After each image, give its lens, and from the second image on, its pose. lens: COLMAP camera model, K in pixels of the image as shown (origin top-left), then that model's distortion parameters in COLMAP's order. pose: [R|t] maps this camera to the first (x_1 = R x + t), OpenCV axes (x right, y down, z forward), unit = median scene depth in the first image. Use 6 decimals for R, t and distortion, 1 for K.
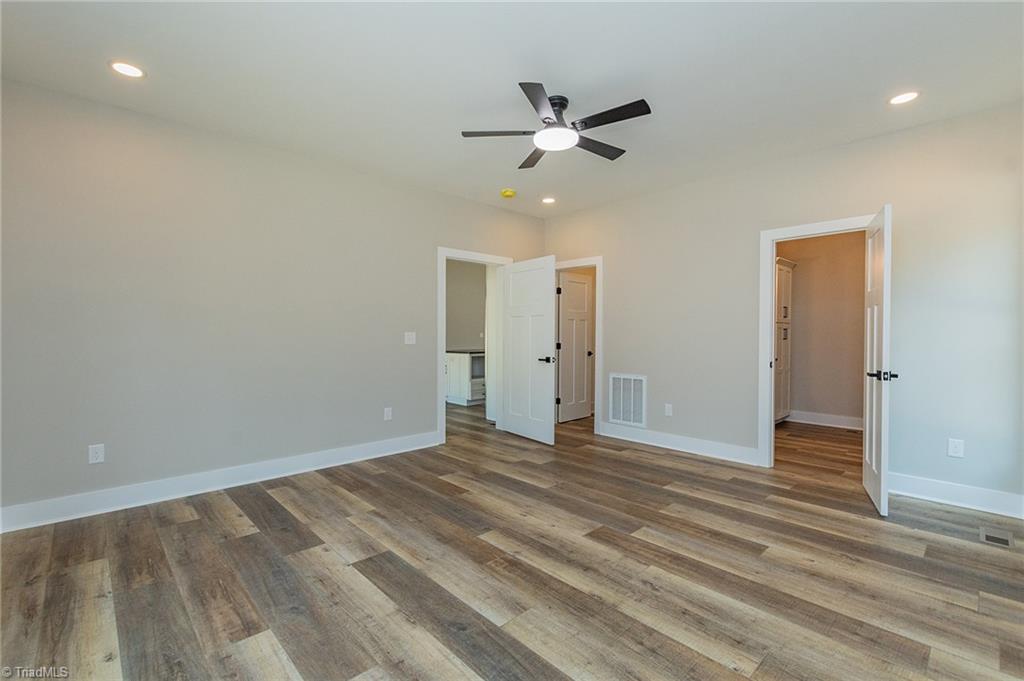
lens RADIAL K [[453.7, 0, 511.4], [0, 453.7, 337.5], [0, 0, 1]] dist [0.002058, -0.002885]
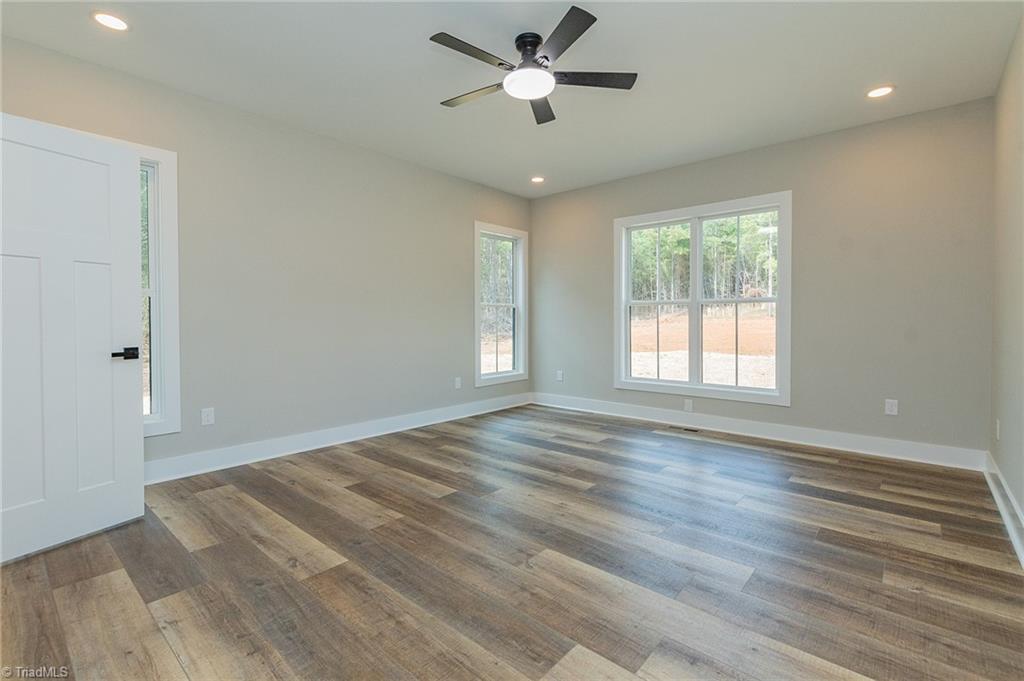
lens RADIAL K [[453.7, 0, 513.1], [0, 453.7, 333.6], [0, 0, 1]] dist [0.002058, -0.002885]
pose [[-0.996233, 0.001656, -0.086701, 0.208495], [-0.001344, 0.999403, 0.034533, 0.024486], [0.086706, 0.034519, -0.995636, 1.922981]]
